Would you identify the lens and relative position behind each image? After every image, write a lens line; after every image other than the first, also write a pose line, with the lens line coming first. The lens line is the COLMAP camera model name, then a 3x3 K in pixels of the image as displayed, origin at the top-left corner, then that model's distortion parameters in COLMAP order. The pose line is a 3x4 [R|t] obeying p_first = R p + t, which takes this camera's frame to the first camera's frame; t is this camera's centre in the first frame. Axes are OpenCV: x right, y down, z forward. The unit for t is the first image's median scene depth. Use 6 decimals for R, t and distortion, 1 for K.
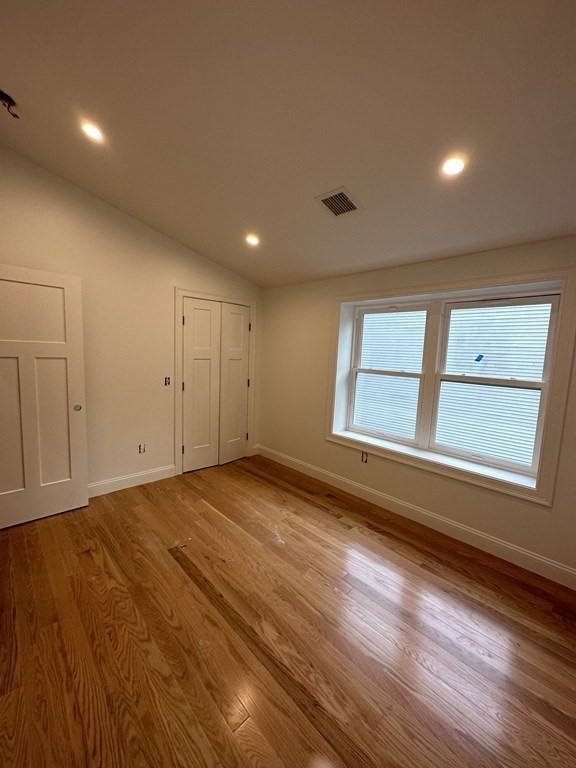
lens RADIAL K [[308.3, 0, 287.7], [0, 308.3, 386.2], [0, 0, 1]] dist [0.000954, 0.000656]
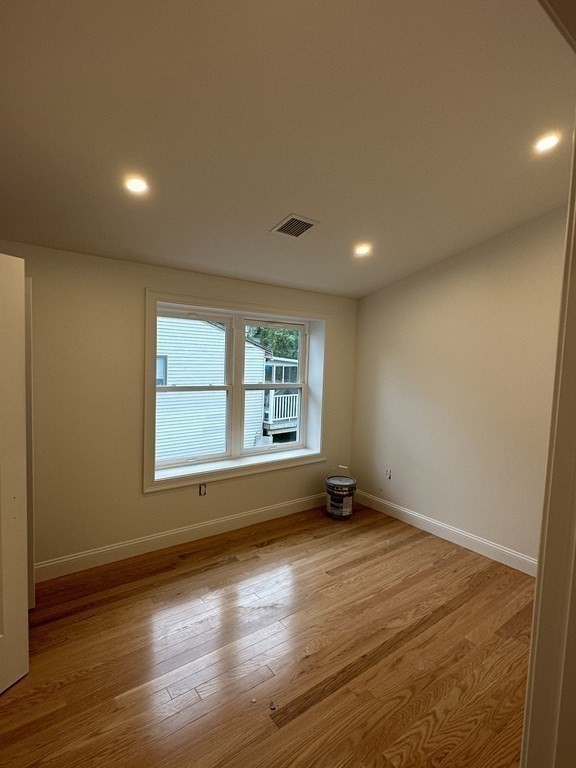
lens RADIAL K [[395.4, 0, 290.7], [0, 395.4, 384.7], [0, 0, 1]] dist [-0.001848, -0.000353]
pose [[0.106088, -0.107024, 0.988580, -0.995547], [0.080670, 0.991840, 0.098720, -0.187063], [-0.991079, 0.069276, 0.113856, 0.785621]]
